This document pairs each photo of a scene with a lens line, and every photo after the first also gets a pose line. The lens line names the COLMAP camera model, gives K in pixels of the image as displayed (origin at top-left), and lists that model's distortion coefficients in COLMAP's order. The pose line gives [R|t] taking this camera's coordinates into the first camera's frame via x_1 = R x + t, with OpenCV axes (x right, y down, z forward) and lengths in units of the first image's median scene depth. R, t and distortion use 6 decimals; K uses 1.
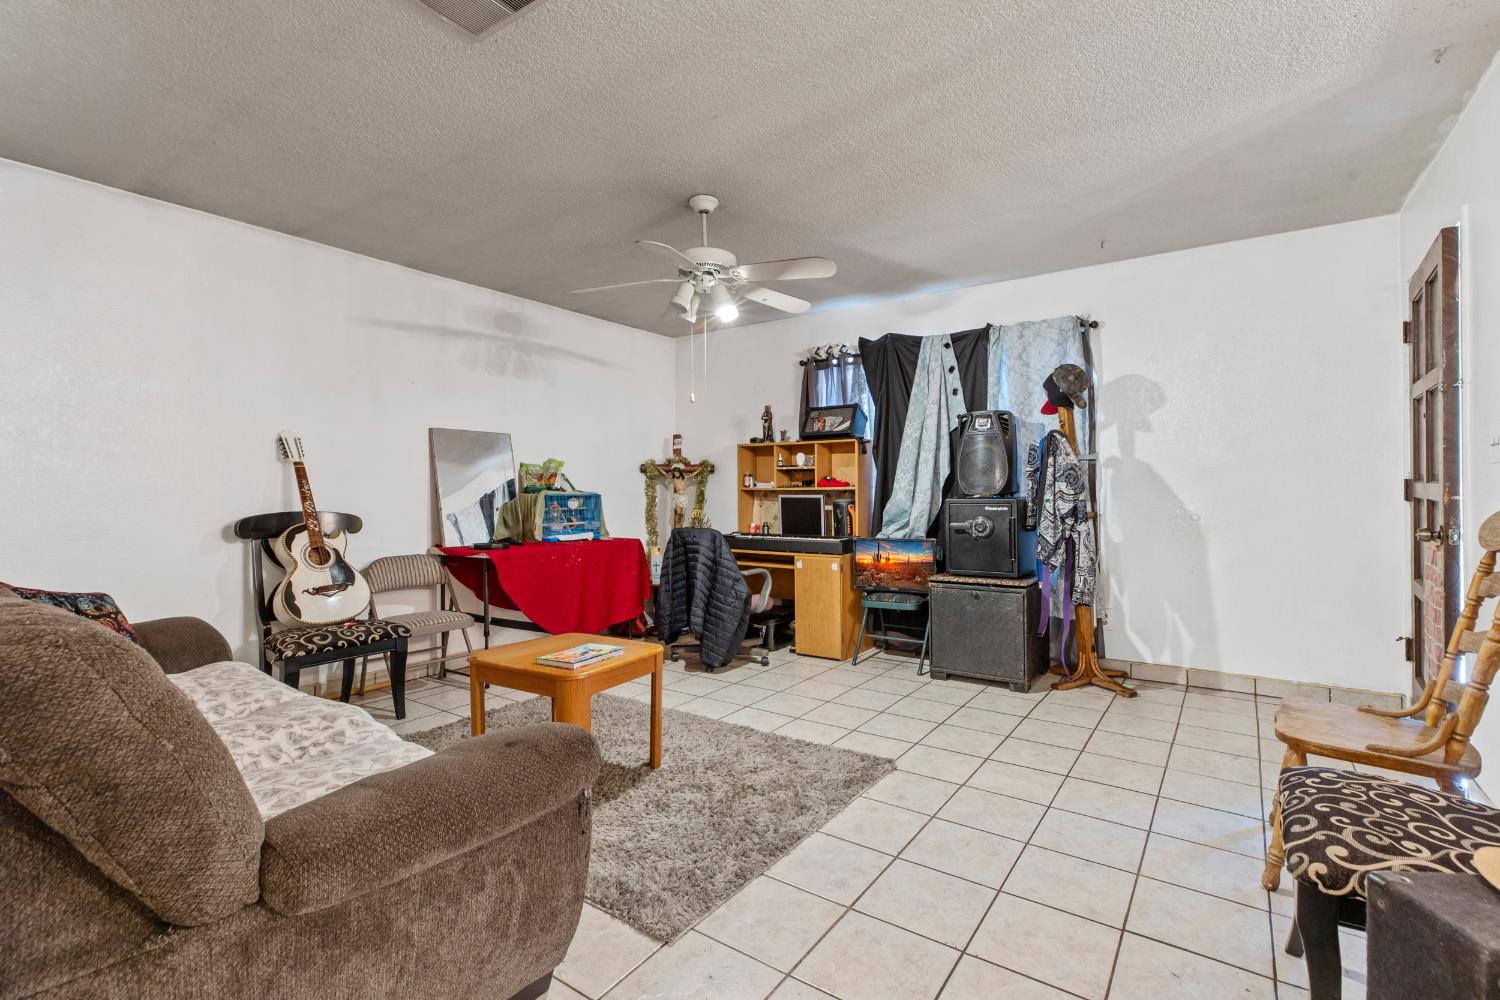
lens RADIAL K [[687.5, 0, 751.3], [0, 687.5, 499.8], [0, 0, 1]] dist [0.000825, 0.000008]
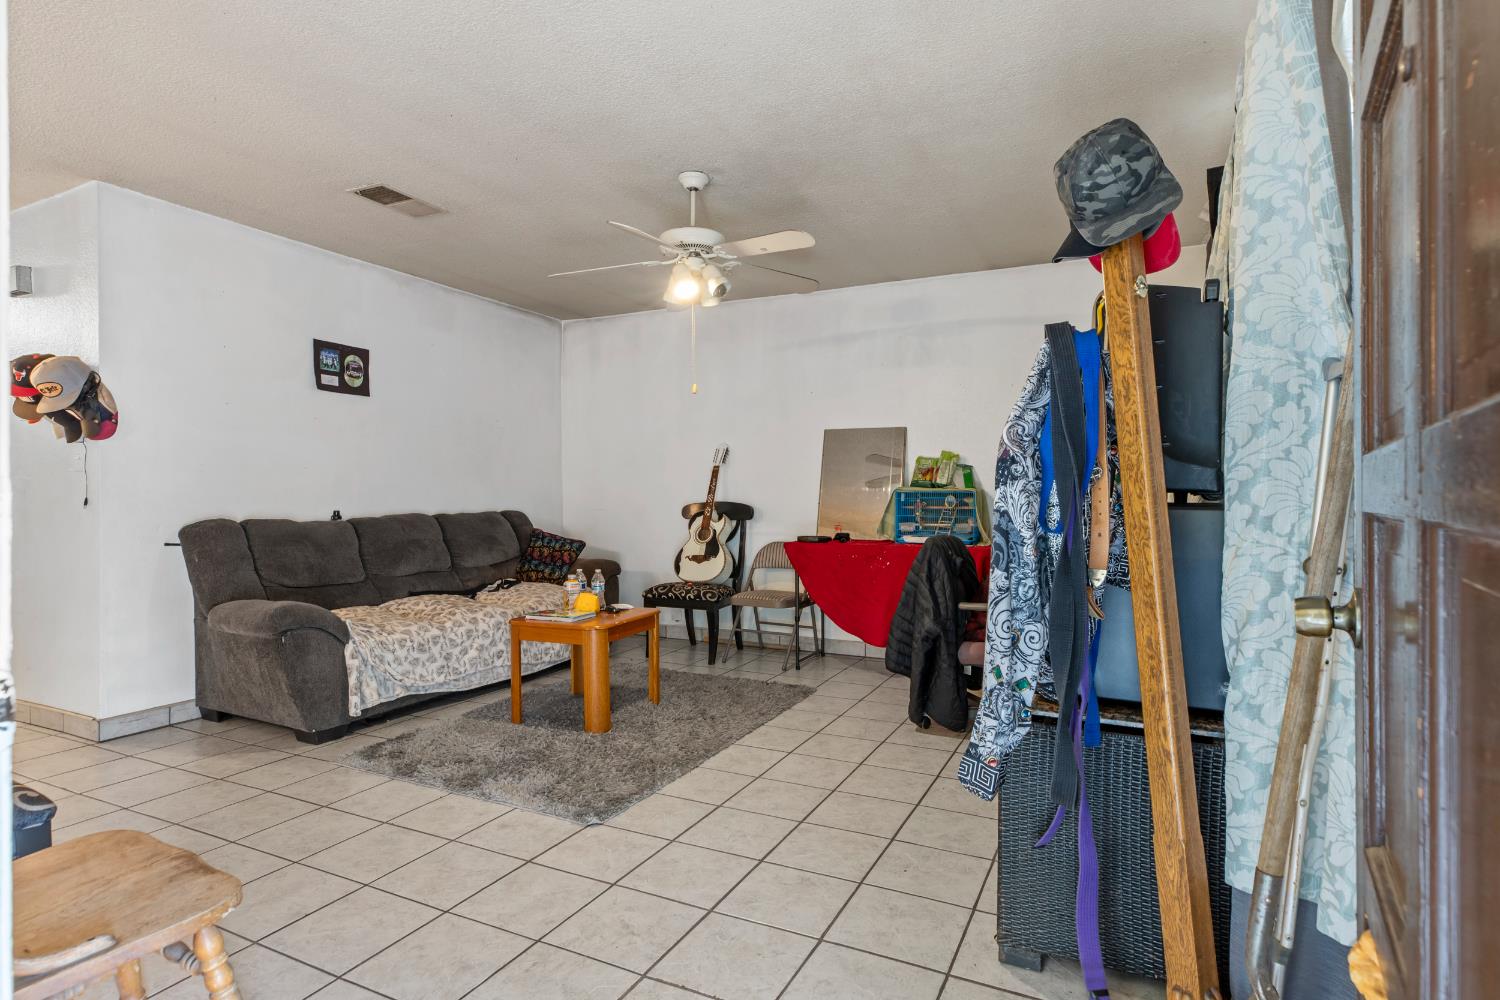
lens RADIAL K [[802.6, 0, 749.7], [0, 802.6, 490.5], [0, 0, 1]] dist [-0.003851, -0.000221]
pose [[0.149264, 0.001347, -0.988796, 0.892985], [-0.022411, 0.999747, -0.002021, -0.004474], [0.988543, 0.022461, 0.149257, 0.796185]]
